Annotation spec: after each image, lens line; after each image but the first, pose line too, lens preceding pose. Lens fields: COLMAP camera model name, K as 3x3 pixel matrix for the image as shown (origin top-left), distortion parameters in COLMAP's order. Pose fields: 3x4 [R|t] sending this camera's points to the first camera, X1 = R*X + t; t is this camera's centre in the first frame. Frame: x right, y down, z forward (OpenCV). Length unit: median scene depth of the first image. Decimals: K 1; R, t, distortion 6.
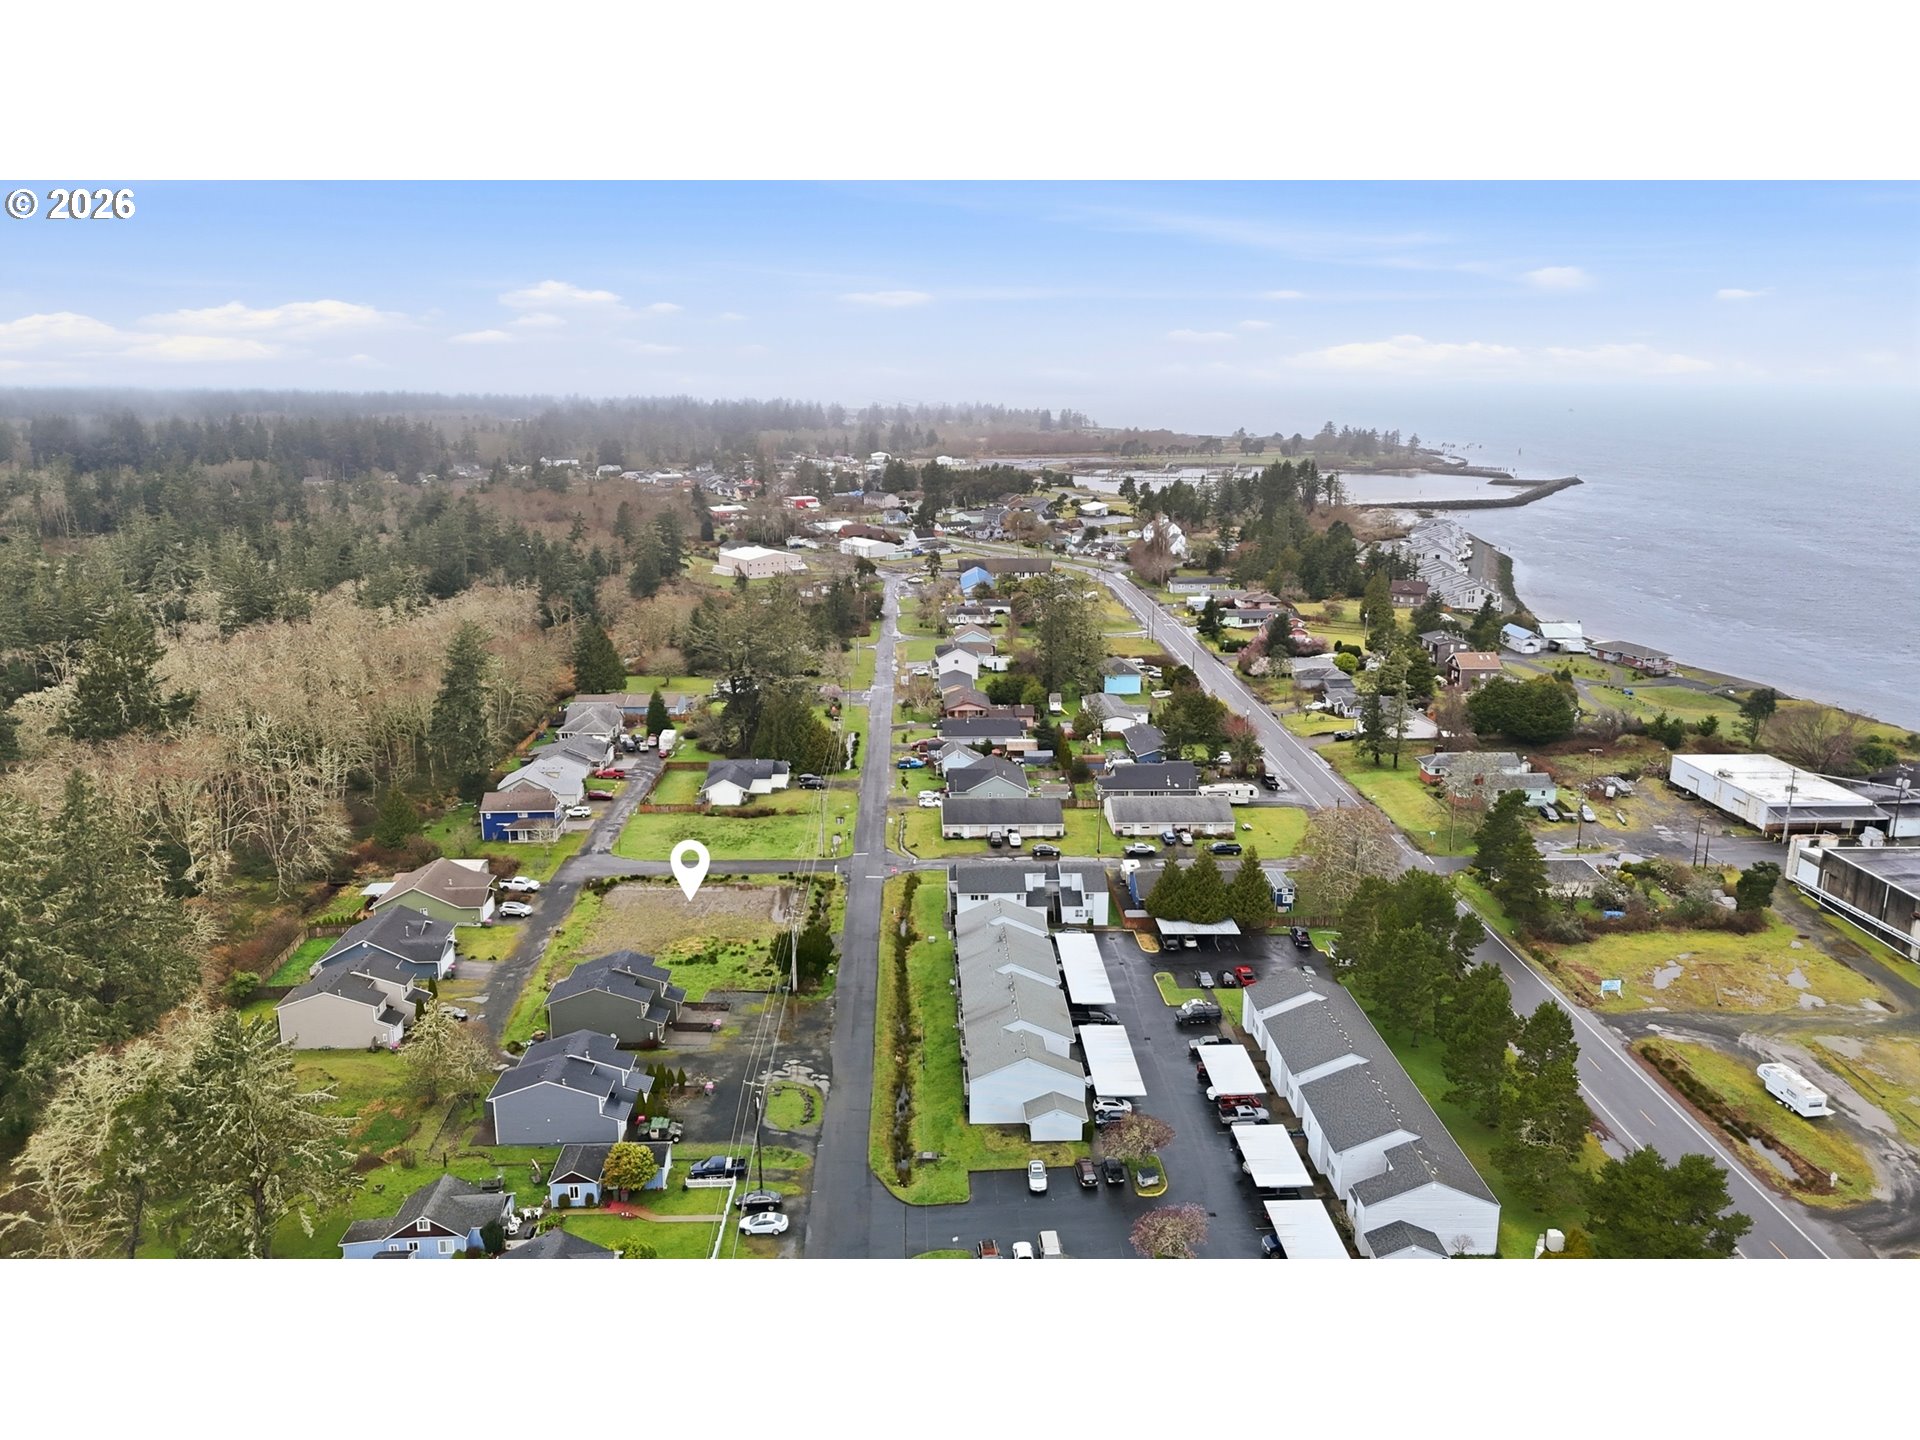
lens RADIAL K [[1404.1, 0, 947.1], [0, 1404.1, 710.9], [0, 0, 1]] dist [0.089608, -0.079920]
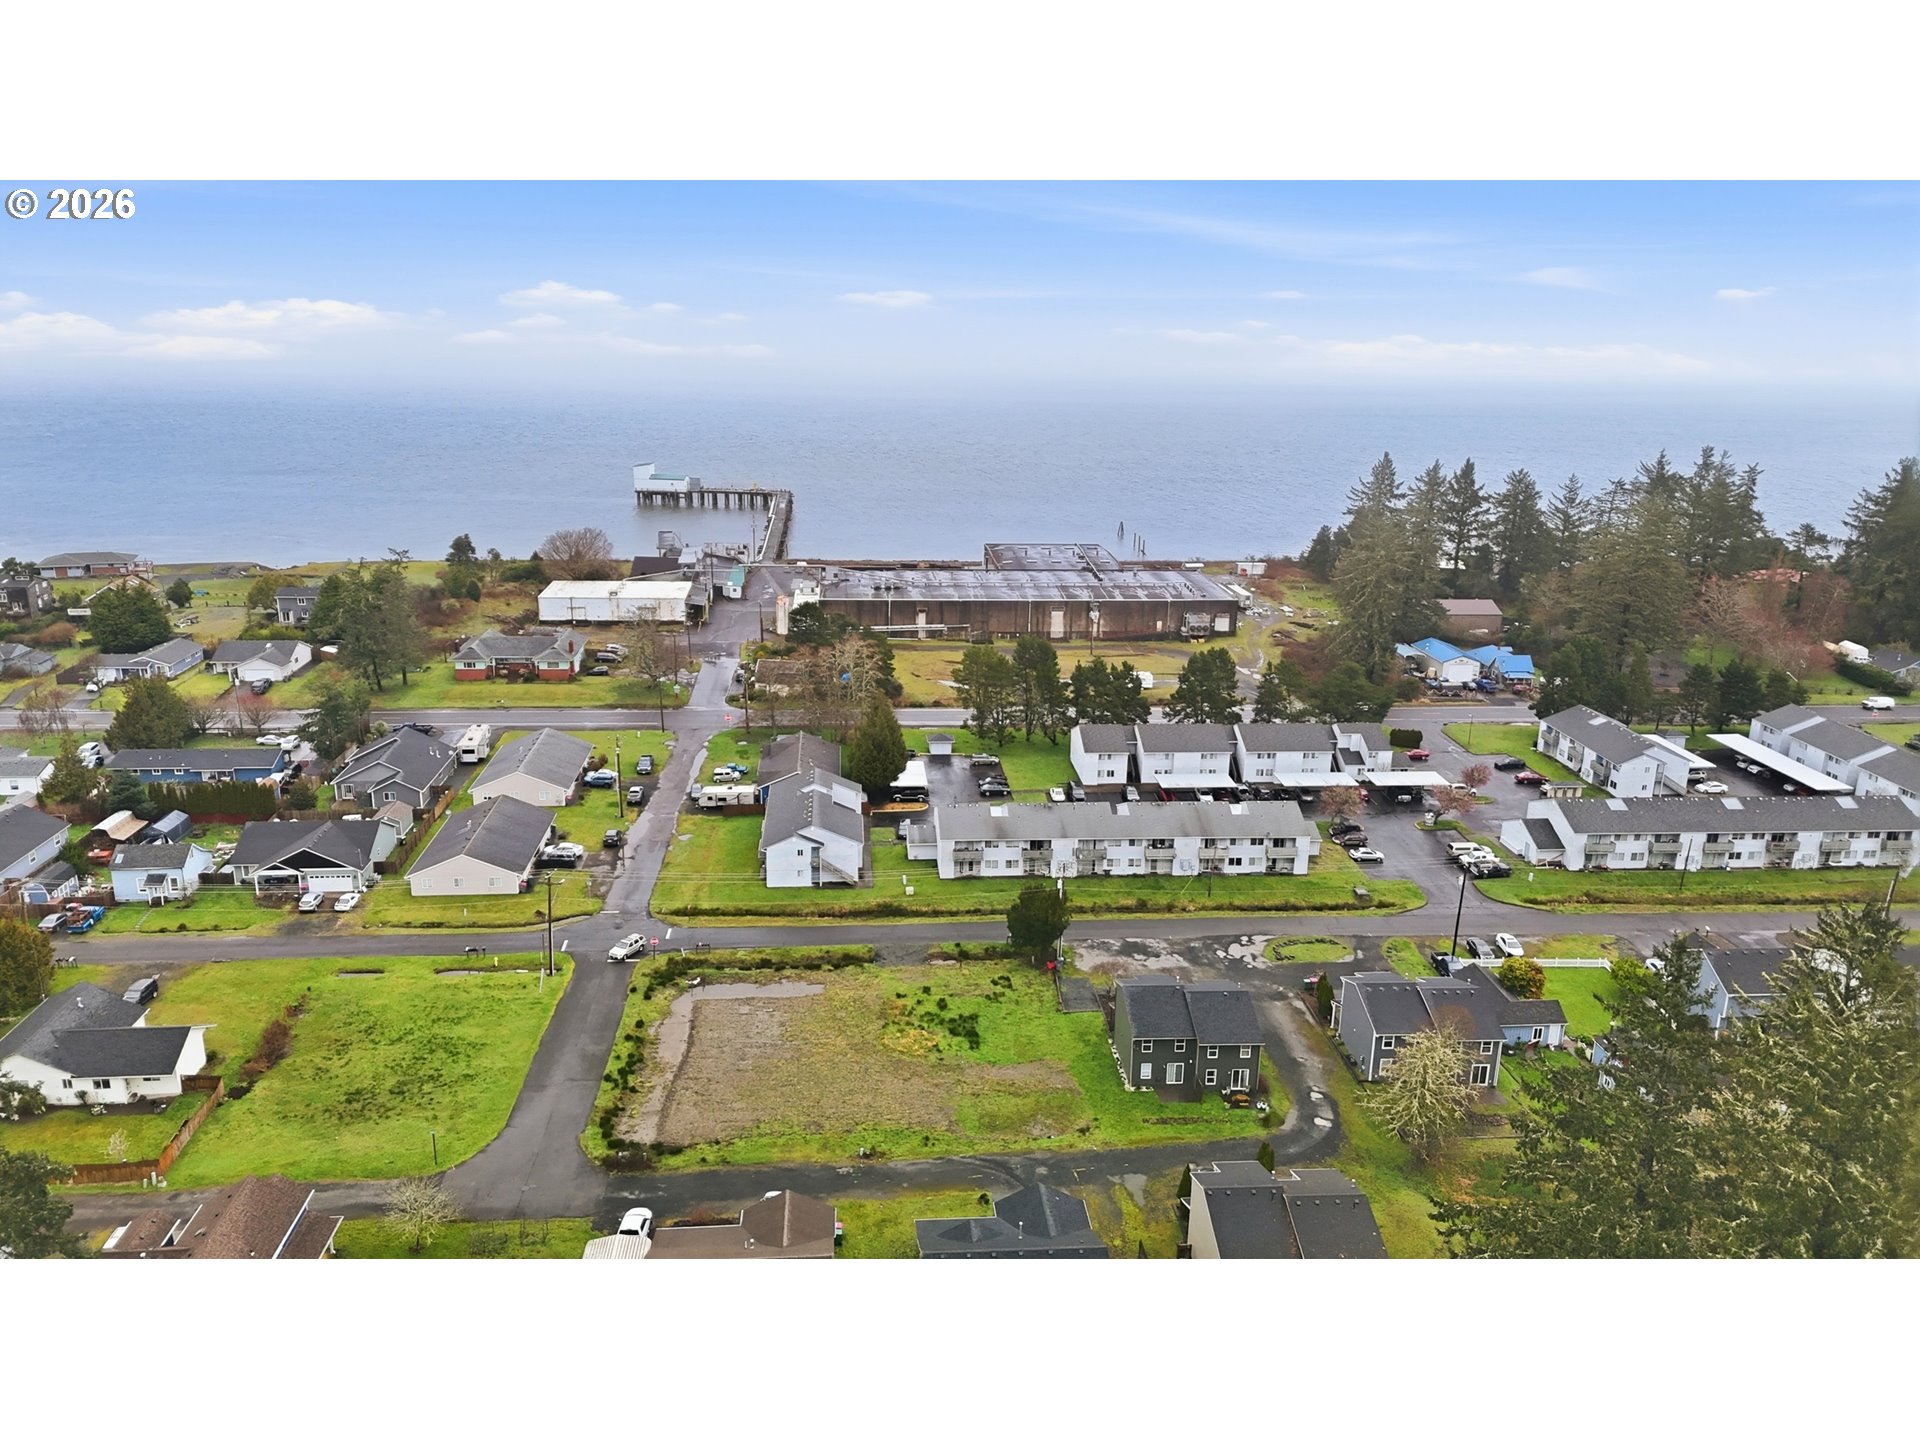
lens RADIAL K [[1404.1, 0, 956.9], [0, 1404.1, 718.1], [0, 0, 1]] dist [0.089608, -0.079920]
pose [[-0.051657, -0.286440, 0.956705, -0.584855], [0.215399, 0.932240, 0.290745, -0.130555], [-0.975159, 0.221092, 0.013542, 0.681790]]
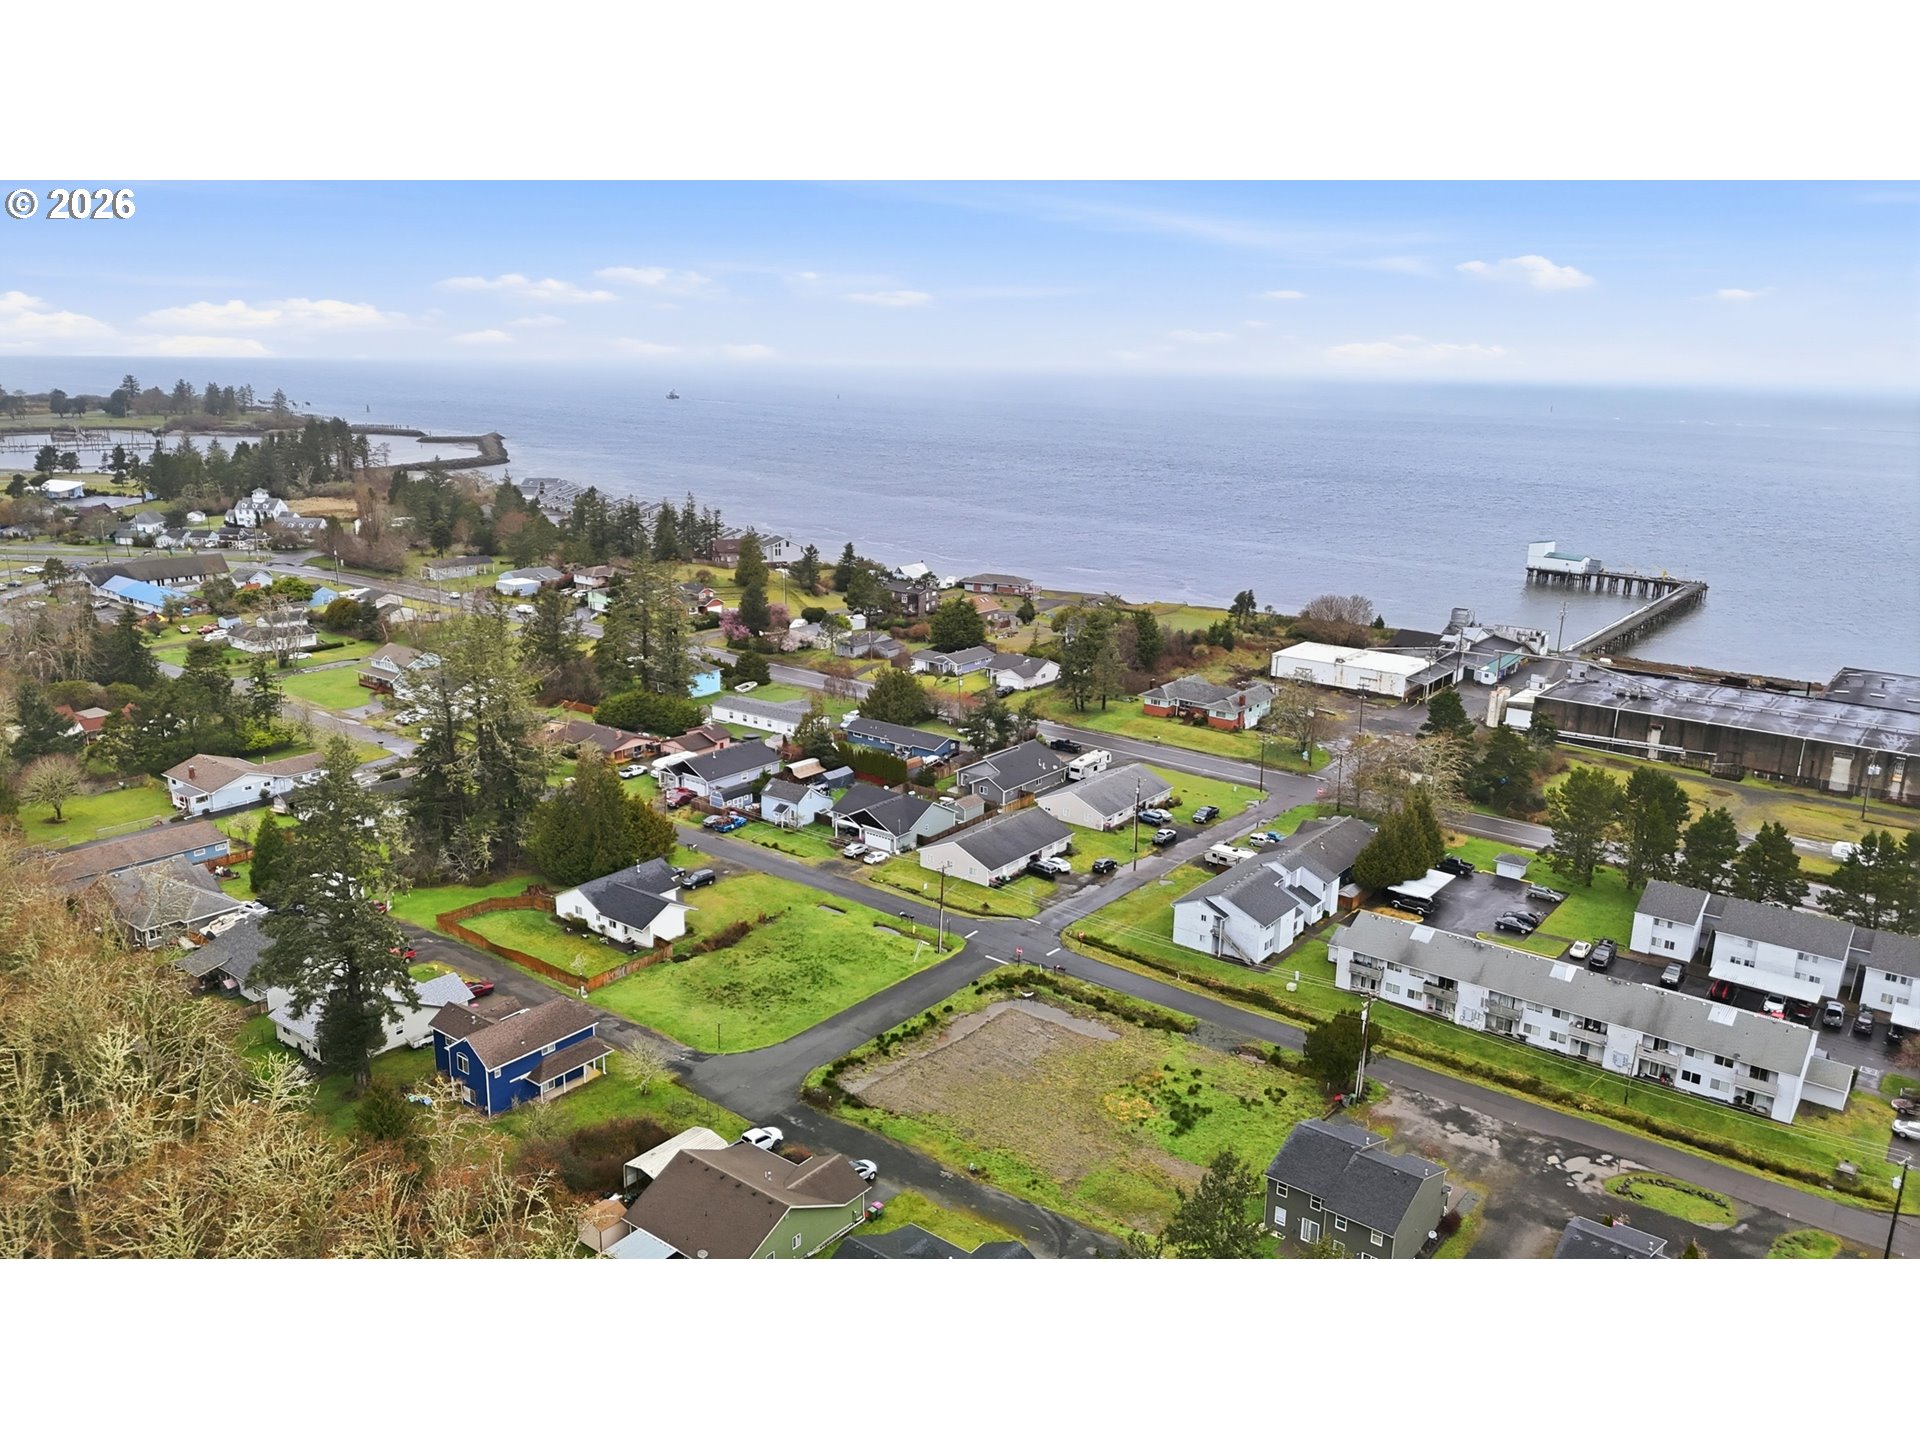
lens RADIAL K [[1404.1, 0, 960.5], [0, 1404.1, 722.0], [0, 0, 1]] dist [0.089608, -0.079920]
pose [[0.636574, -0.189770, 0.747503, -0.531575], [0.162883, 0.980472, 0.110203, -0.083451], [-0.753819, 0.051603, 0.655053, 0.430765]]
